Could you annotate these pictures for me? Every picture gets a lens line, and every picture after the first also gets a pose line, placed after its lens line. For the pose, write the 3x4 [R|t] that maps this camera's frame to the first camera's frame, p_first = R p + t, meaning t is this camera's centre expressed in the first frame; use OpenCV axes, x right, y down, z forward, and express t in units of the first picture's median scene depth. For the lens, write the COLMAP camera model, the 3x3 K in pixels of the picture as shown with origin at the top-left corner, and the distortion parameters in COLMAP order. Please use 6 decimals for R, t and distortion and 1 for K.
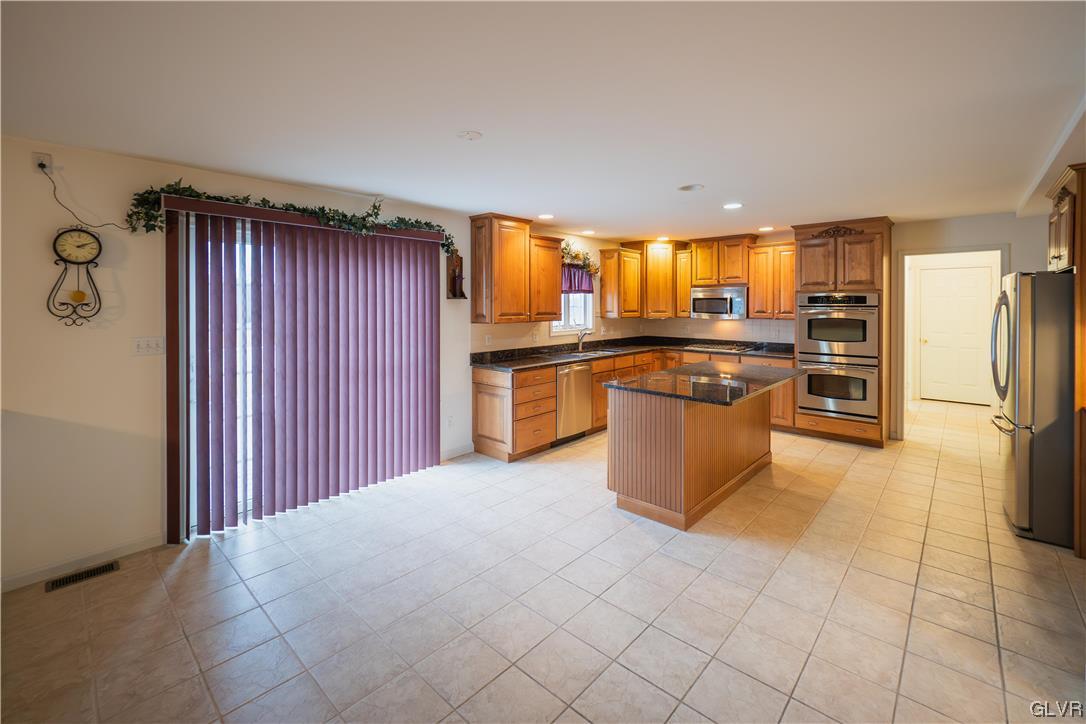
lens RADIAL K [[456.2, 0, 540.4], [0, 456.2, 308.7], [0, 0, 1]] dist [0.000858, -0.000171]
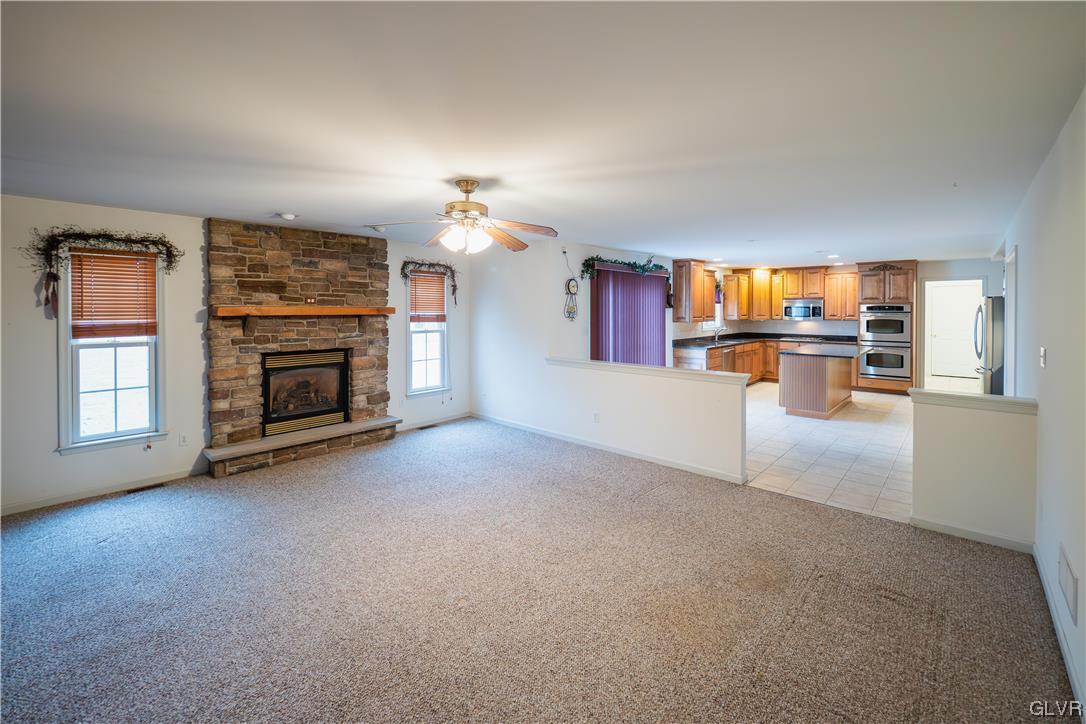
lens RADIAL K [[458.6, 0, 544.1], [0, 458.6, 314.5], [0, 0, 1]] dist [-0.001036, 0.000006]
pose [[0.999975, -0.000630, 0.006998, -0.575242], [0.000611, 0.999996, 0.002721, -0.002166], [-0.007000, -0.002716, 0.999972, -0.628950]]
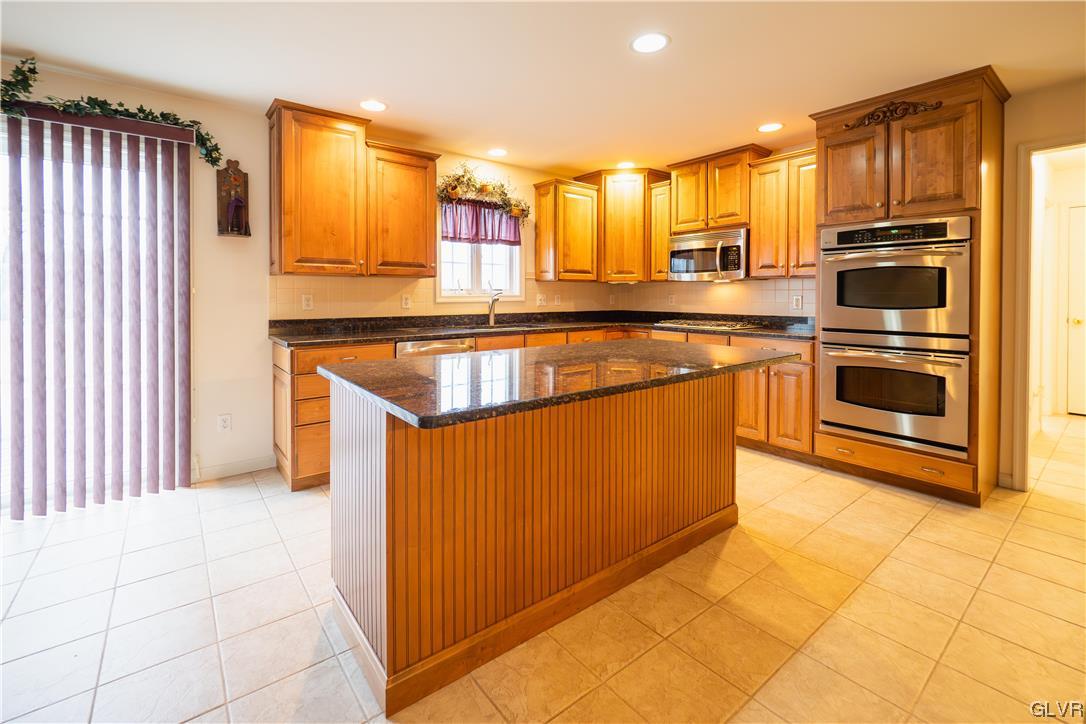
lens RADIAL K [[467.8, 0, 528.7], [0, 467.8, 301.5], [0, 0, 1]] dist [-0.001602, -0.000074]
pose [[0.985718, 0.002978, -0.168379, 0.294925], [-0.002151, 0.999985, 0.005089, 0.058341], [0.168392, -0.004654, 0.985709, 0.342258]]
